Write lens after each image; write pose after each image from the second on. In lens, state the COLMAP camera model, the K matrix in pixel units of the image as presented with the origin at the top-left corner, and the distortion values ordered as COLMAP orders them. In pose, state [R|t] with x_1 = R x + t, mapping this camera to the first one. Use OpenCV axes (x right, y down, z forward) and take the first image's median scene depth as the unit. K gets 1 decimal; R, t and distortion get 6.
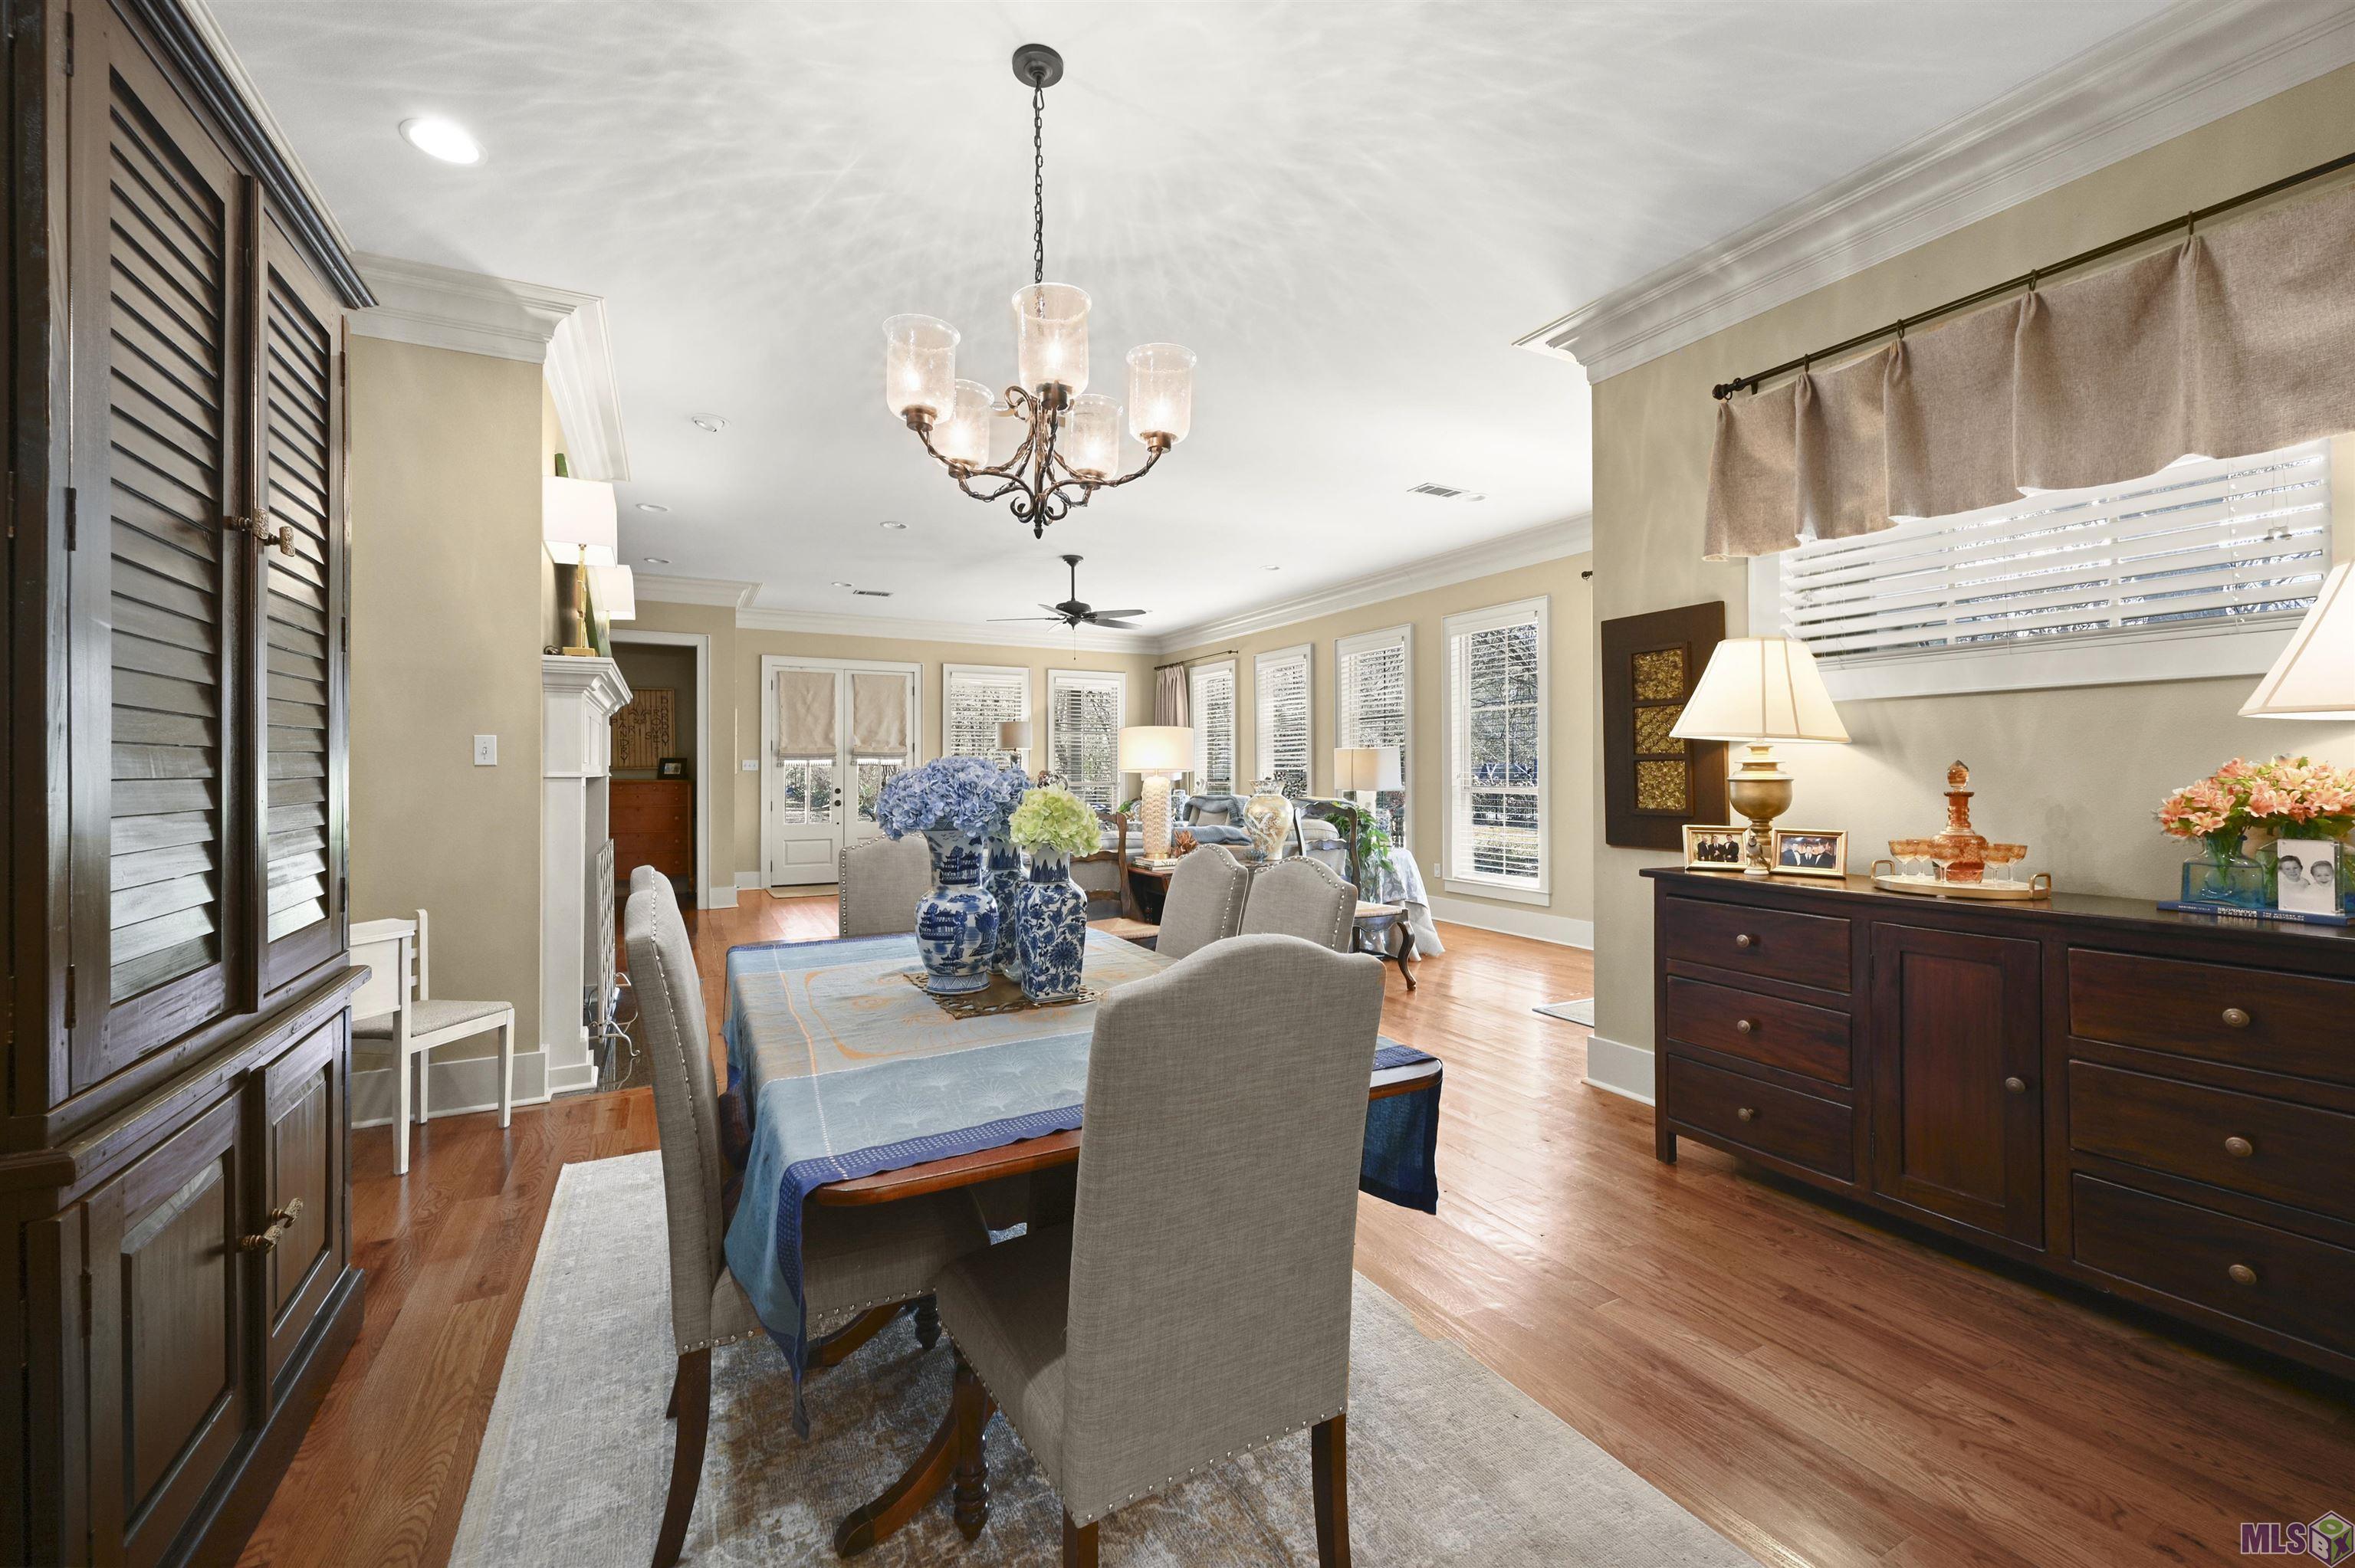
lens RADIAL K [[934.0, 0, 1169.3], [0, 934.0, 780.3], [0, 0, 1]] dist [-0.000033, -0.000344]
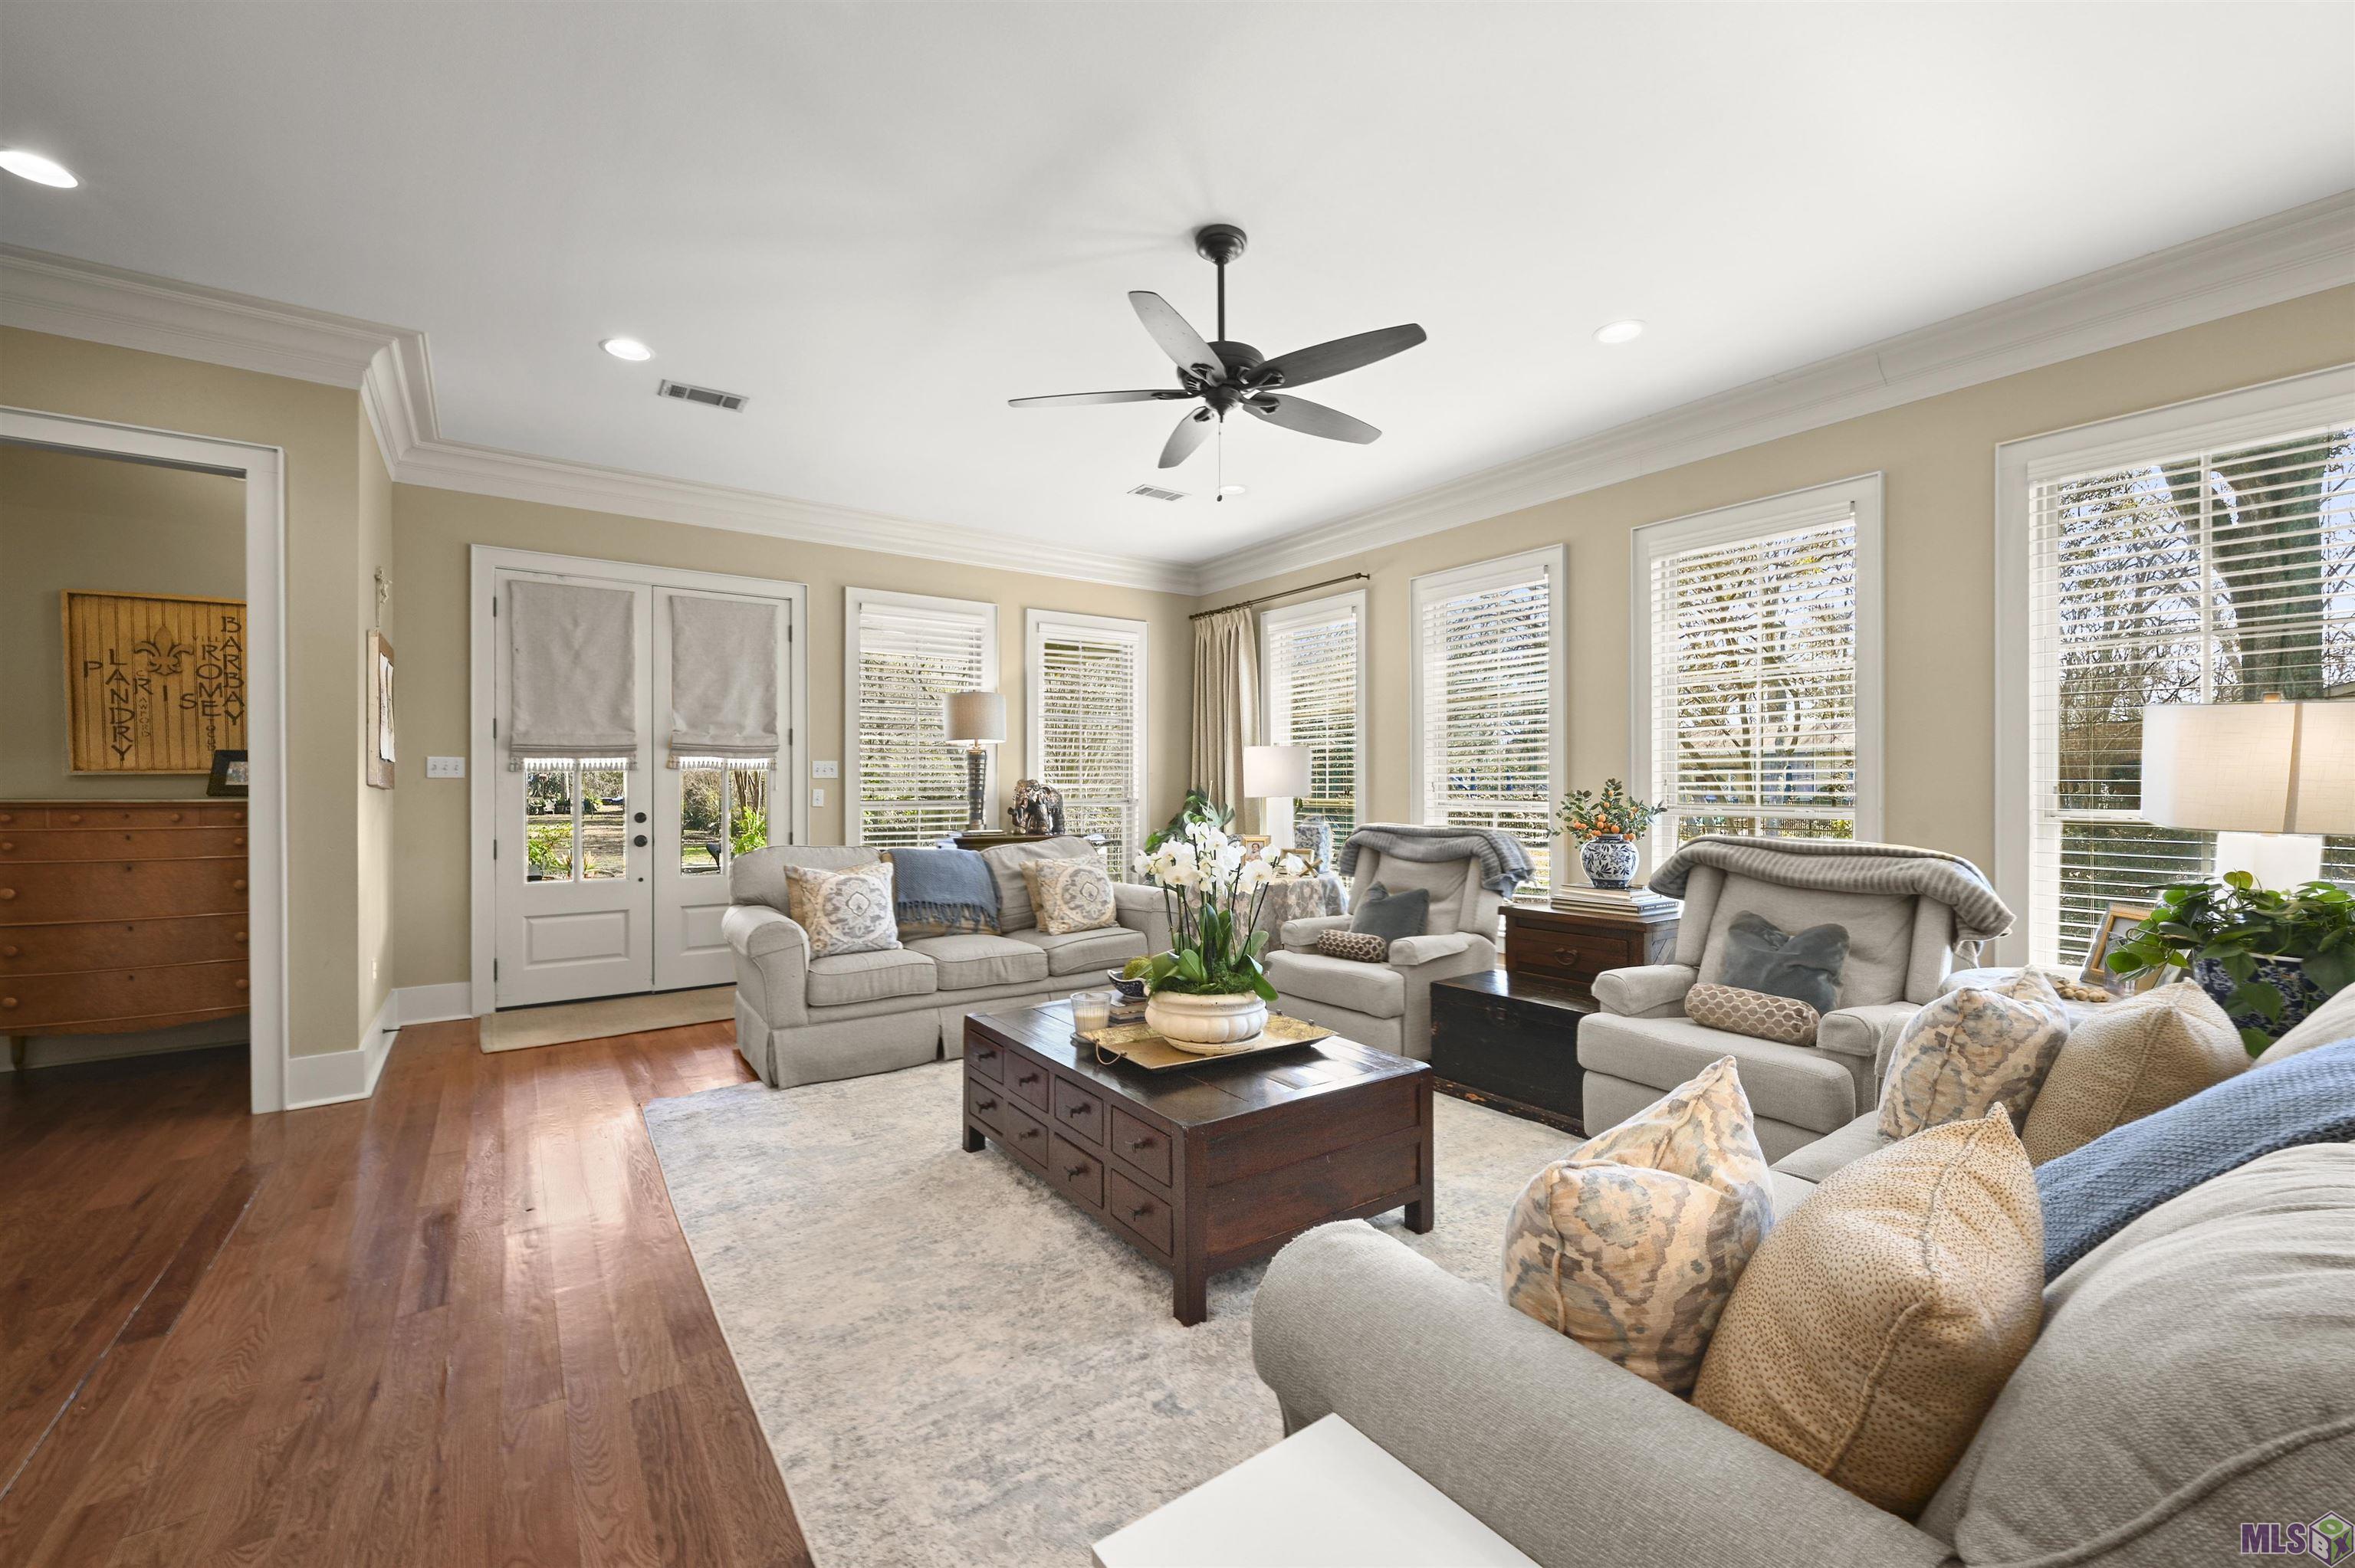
lens RADIAL K [[945.8, 0, 1177.5], [0, 945.8, 784.0], [0, 0, 1]] dist [-0.002233, -0.000315]
pose [[0.990818, -0.000842, 0.135203, -0.128038], [0.002049, 0.999959, -0.008791, -0.002376], [-0.135190, 0.008987, 0.990779, 0.434358]]
